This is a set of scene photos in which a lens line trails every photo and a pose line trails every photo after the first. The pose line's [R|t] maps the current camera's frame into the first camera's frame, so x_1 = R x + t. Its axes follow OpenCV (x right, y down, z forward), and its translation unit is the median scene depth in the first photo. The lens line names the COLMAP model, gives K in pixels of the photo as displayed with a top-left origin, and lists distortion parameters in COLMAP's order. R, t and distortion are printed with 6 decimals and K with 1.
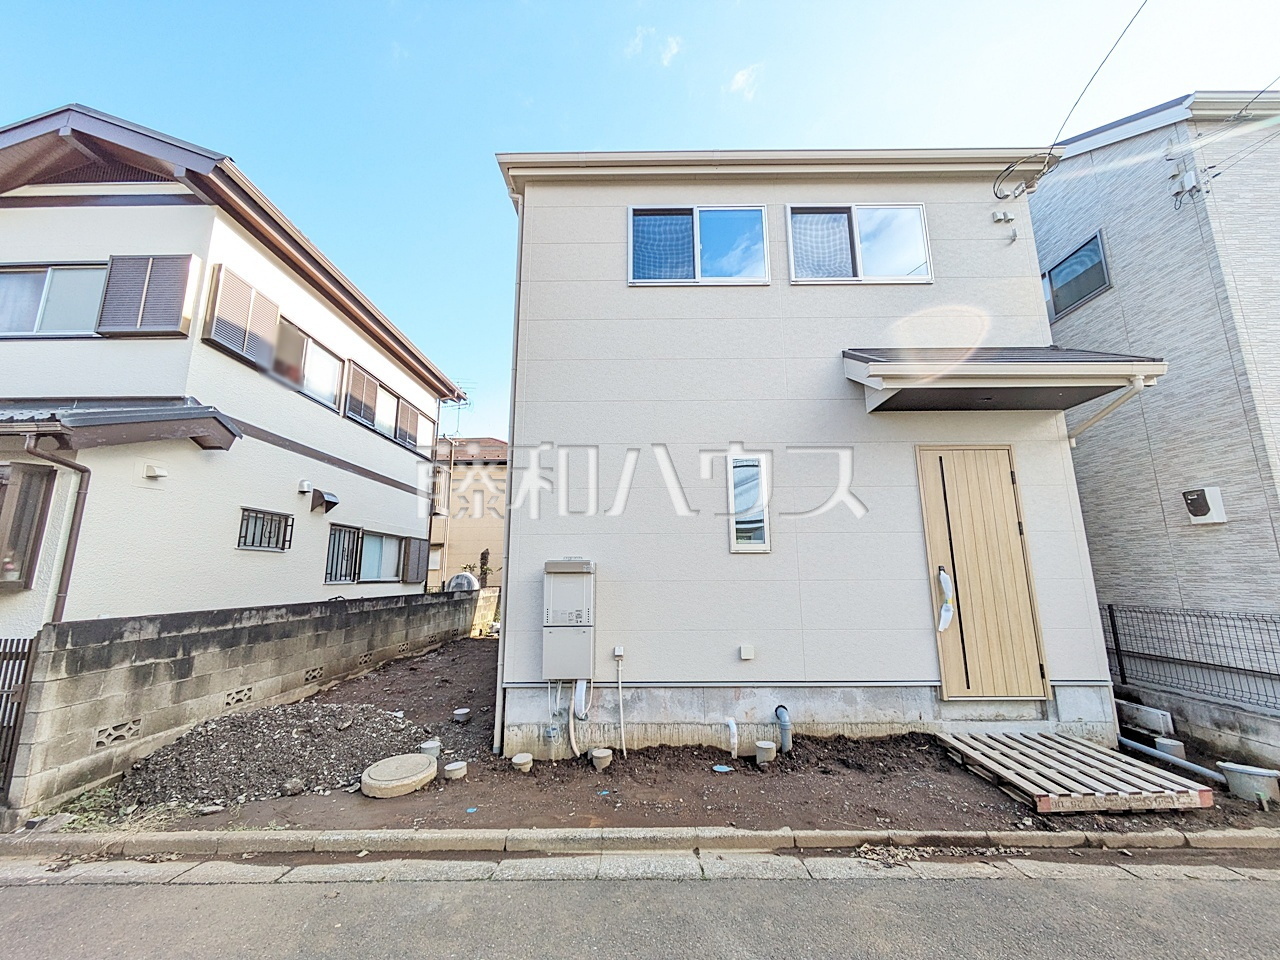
lens RADIAL K [[506.7, 0, 641.6], [0, 506.7, 478.1], [0, 0, 1]] dist [0.002721, 0.000498]
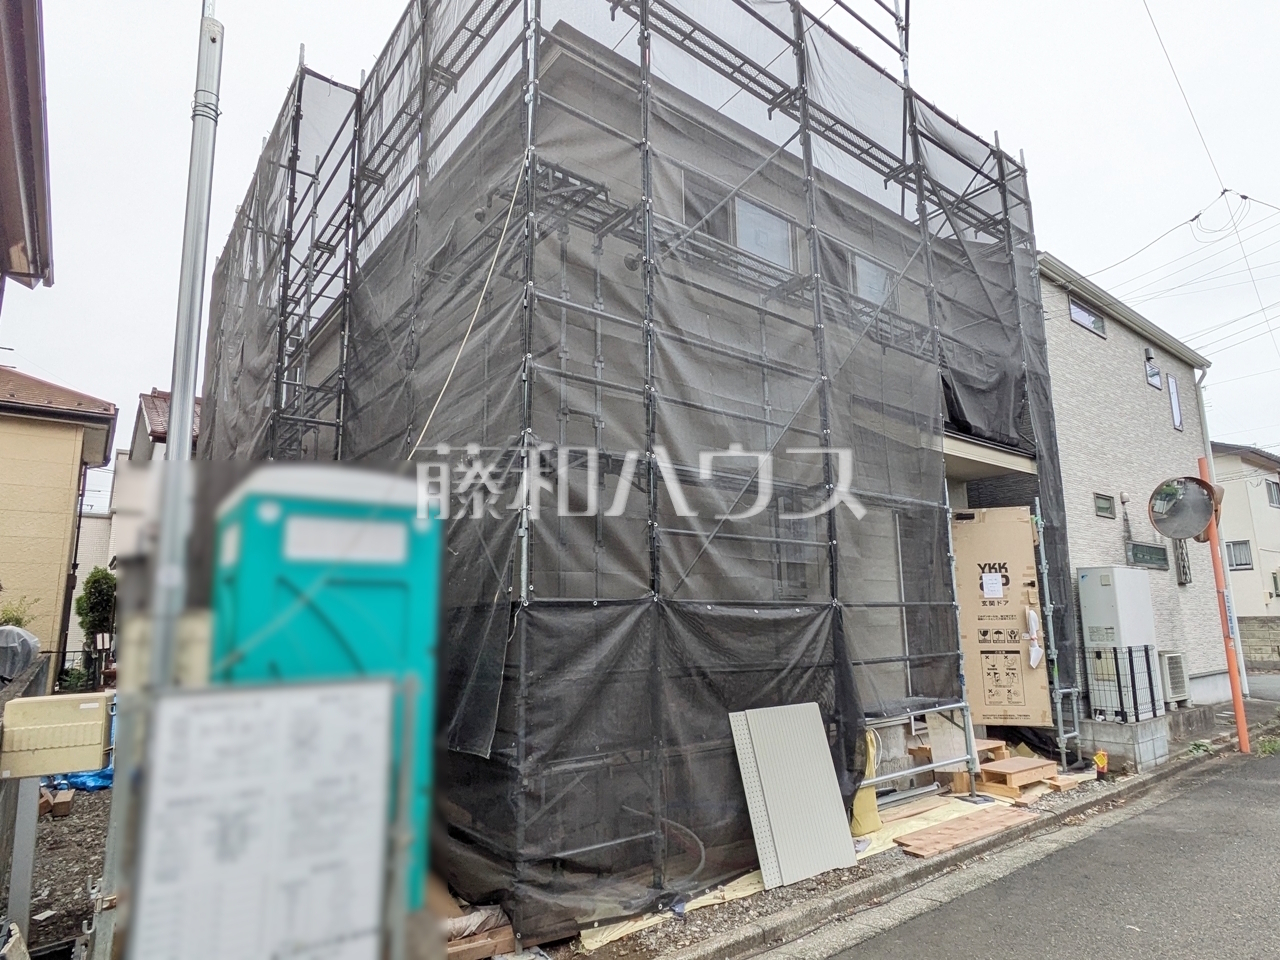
lens RADIAL K [[733.5, 0, 650.0], [0, 733.5, 495.3], [0, 0, 1]] dist [-0.001913, 0.002892]
pose [[0.779882, 0.101167, 0.617697, -0.813577], [-0.107350, 0.993848, -0.027236, 0.023688], [-0.616652, -0.045069, 0.785945, 0.117165]]
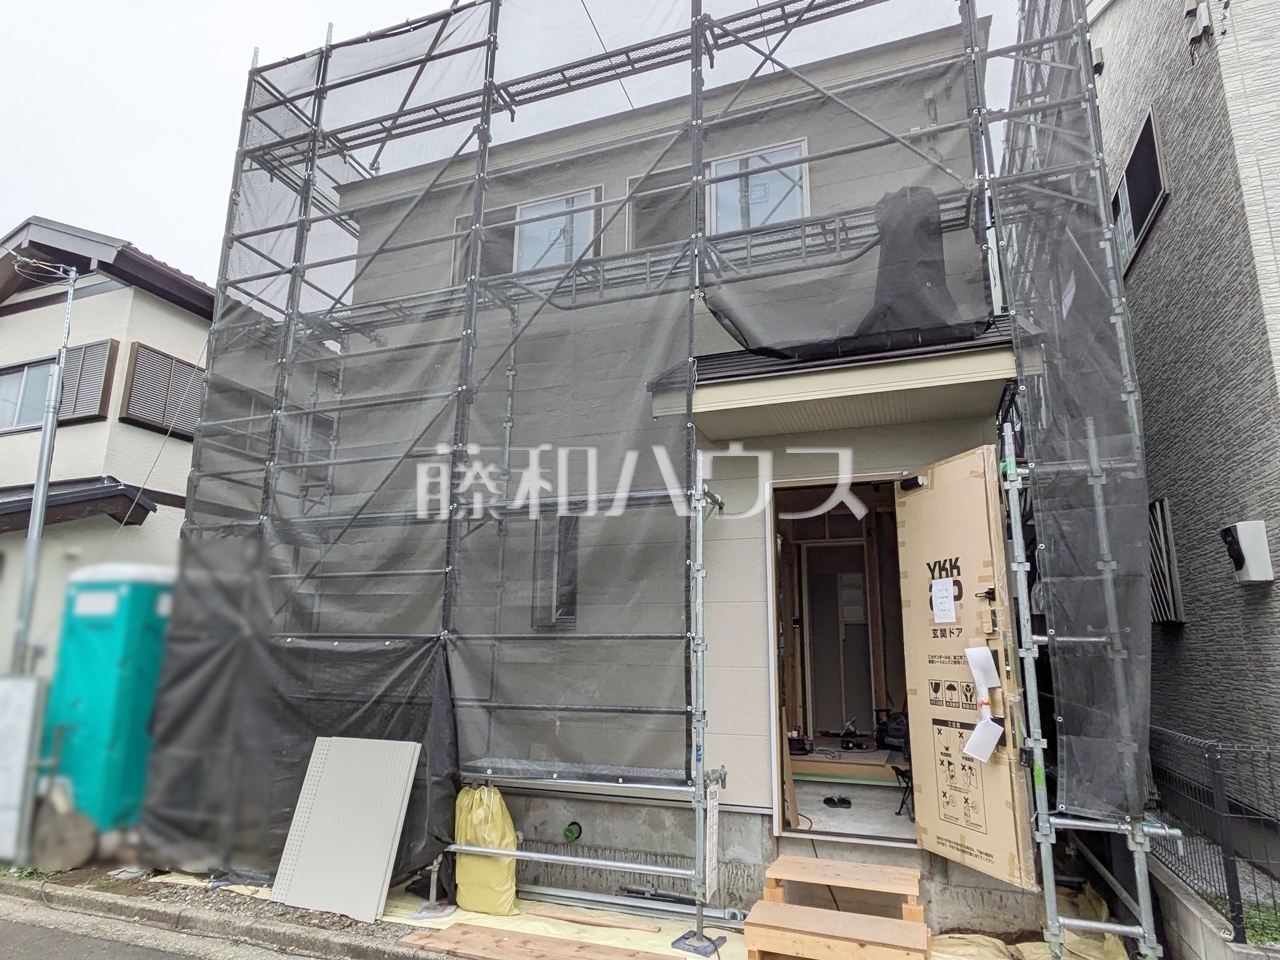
lens RADIAL K [[733.5, 0, 645.8], [0, 733.5, 497.3], [0, 0, 1]] dist [-0.001913, 0.002892]
pose [[0.940143, -0.056768, -0.336020, 0.742903], [0.050306, 0.998344, -0.027914, -0.022210], [0.337048, 0.009339, 0.941441, -0.047302]]
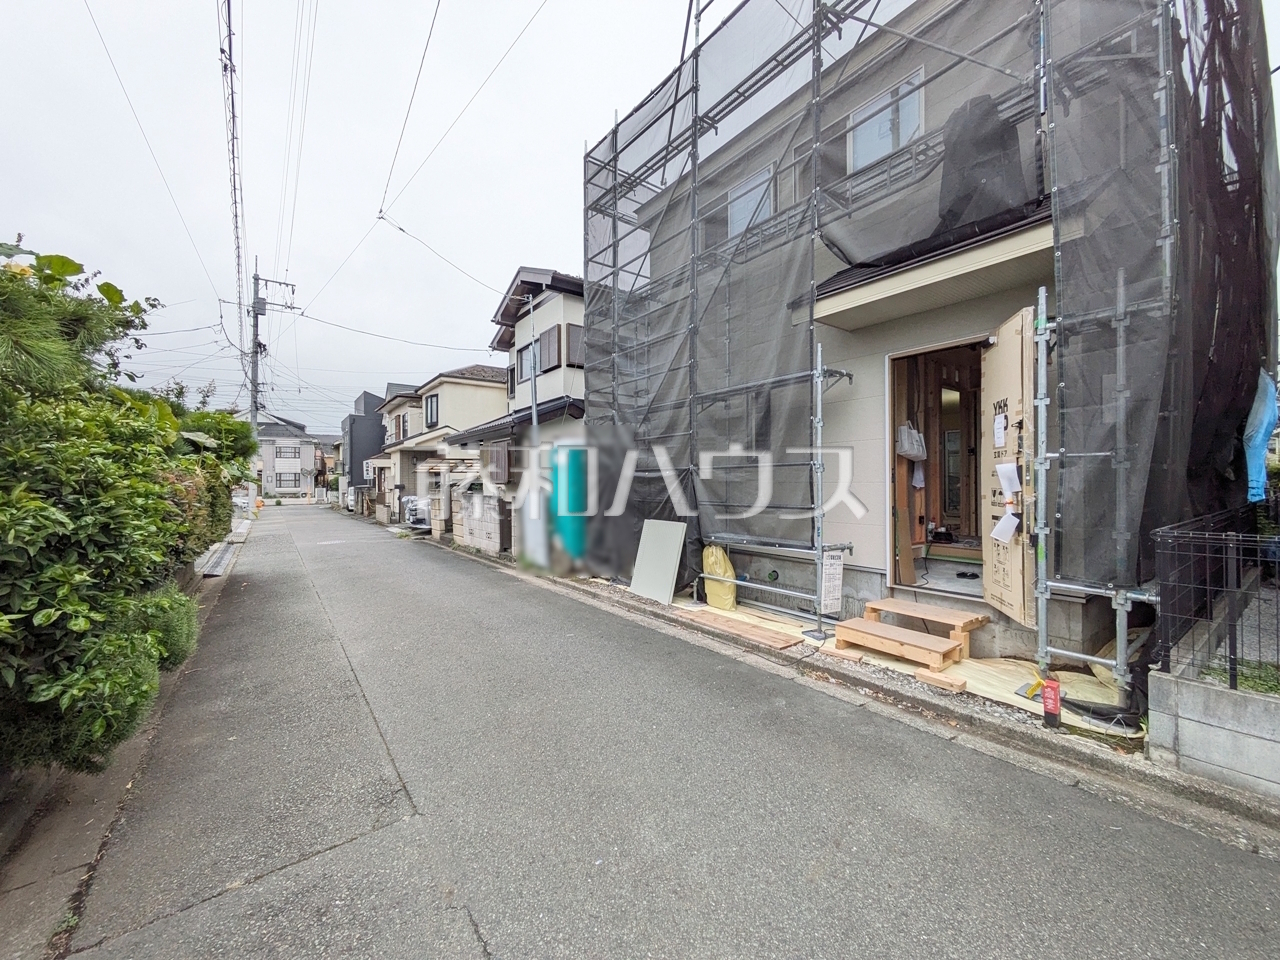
lens RADIAL K [[506.7, 0, 636.1], [0, 506.7, 479.1], [0, 0, 1]] dist [0.002721, 0.000498]
pose [[0.594221, -0.002579, -0.804297, 1.087930], [0.154750, 0.981678, 0.111183, -0.010212], [0.789274, -0.190532, 0.583733, -0.056261]]
